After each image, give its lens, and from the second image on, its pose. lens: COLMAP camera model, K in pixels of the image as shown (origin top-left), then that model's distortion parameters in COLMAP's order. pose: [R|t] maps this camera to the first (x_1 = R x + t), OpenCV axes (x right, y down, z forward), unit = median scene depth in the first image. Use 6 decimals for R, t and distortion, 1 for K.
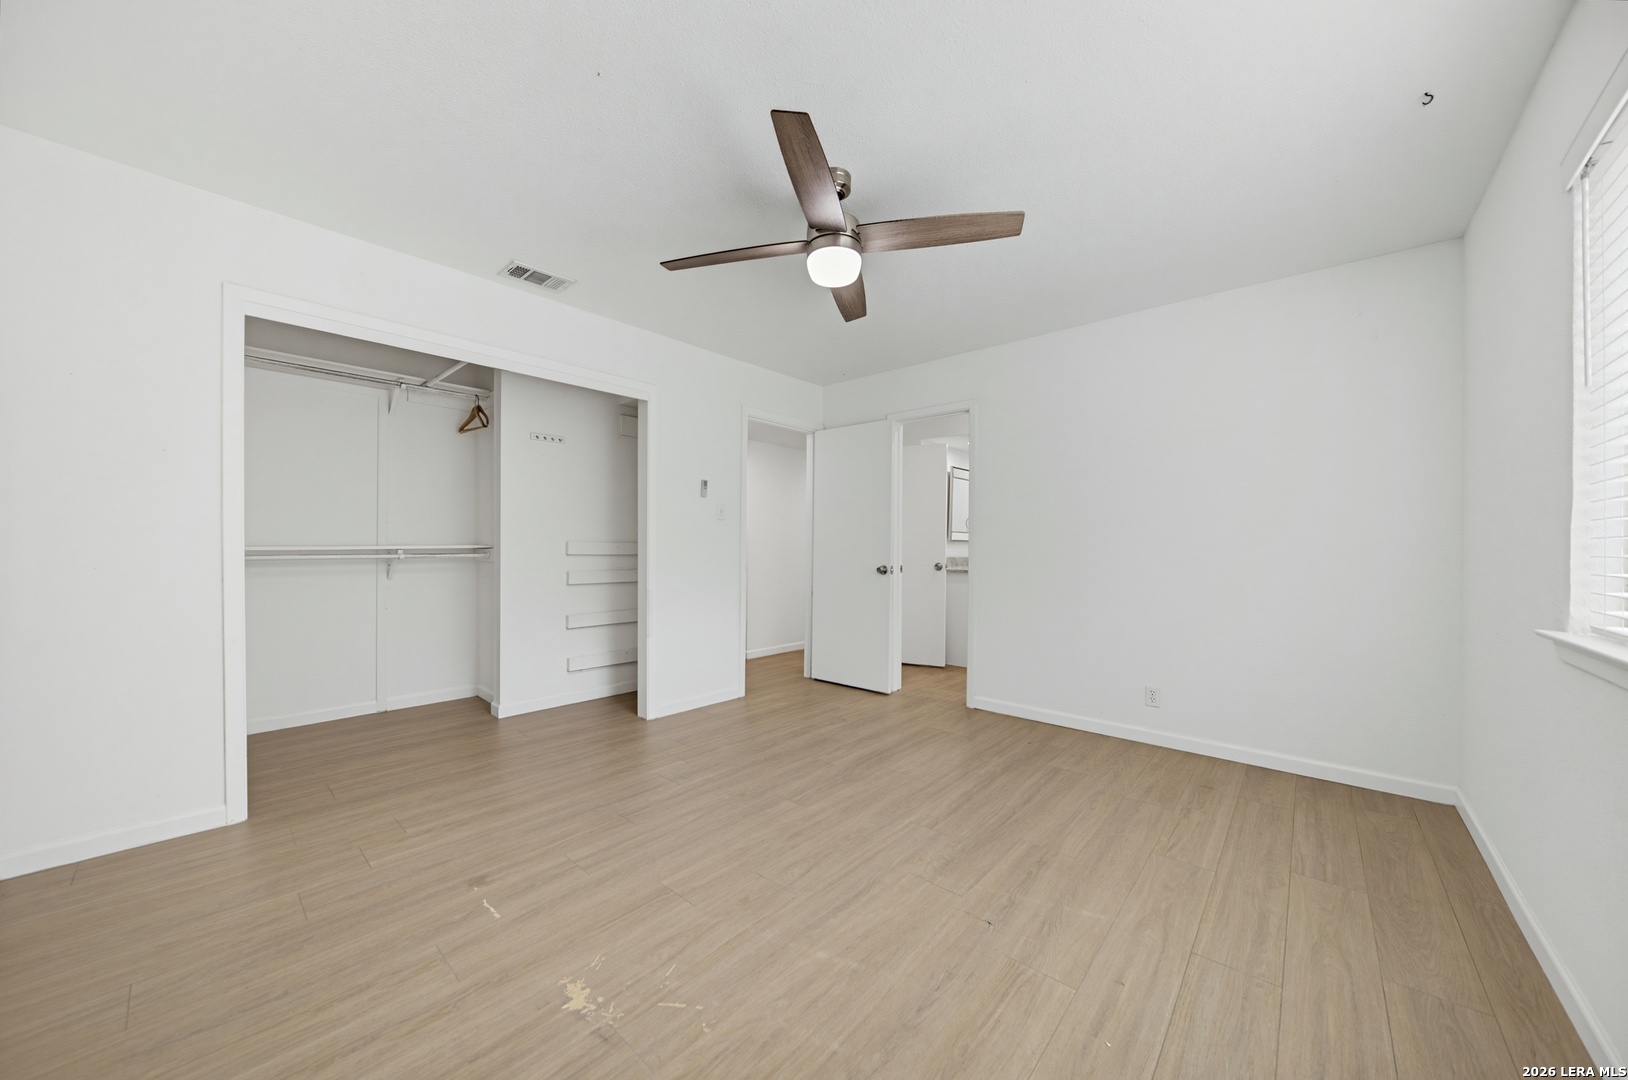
lens RADIAL K [[568.0, 0, 810.3], [0, 568.0, 543.0], [0, 0, 1]] dist [-0.008514, 0.000173]
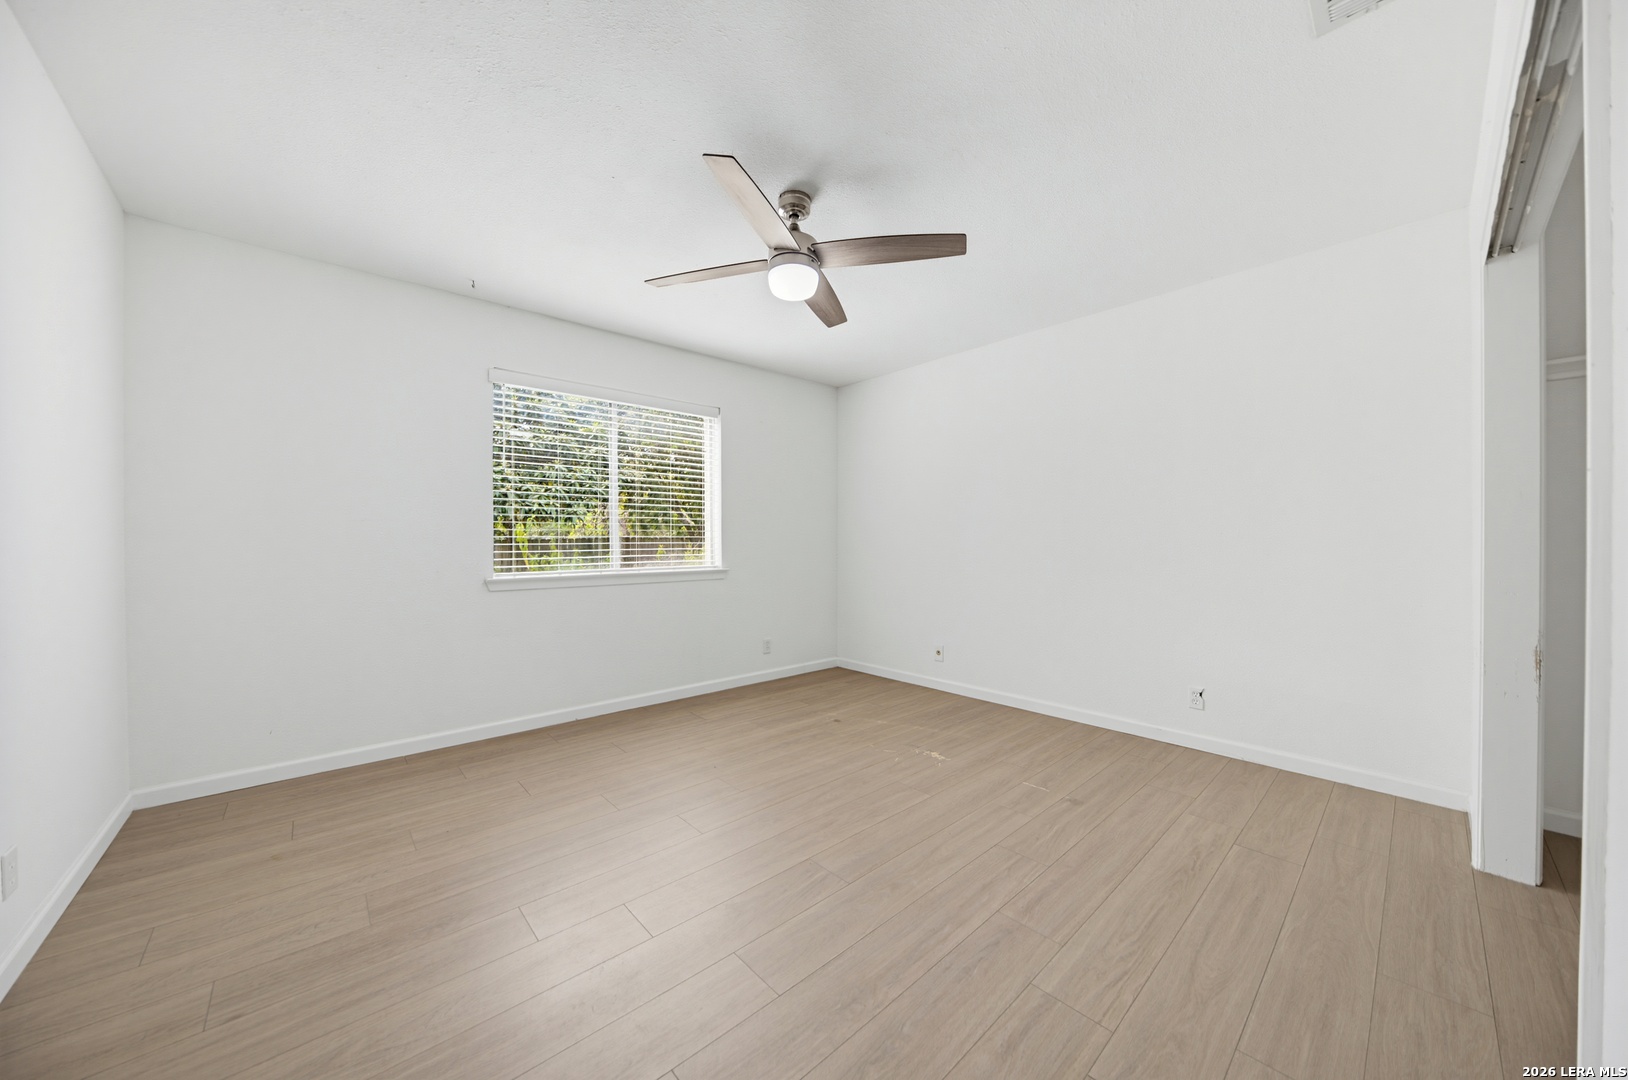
lens RADIAL K [[568.0, 0, 810.3], [0, 568.0, 543.0], [0, 0, 1]] dist [-0.008514, 0.000173]
pose [[-0.994716, -0.003709, 0.102598, -0.107921], [-0.004129, 0.999984, -0.003886, 0.014064], [-0.102582, -0.004289, -0.994715, 2.144993]]
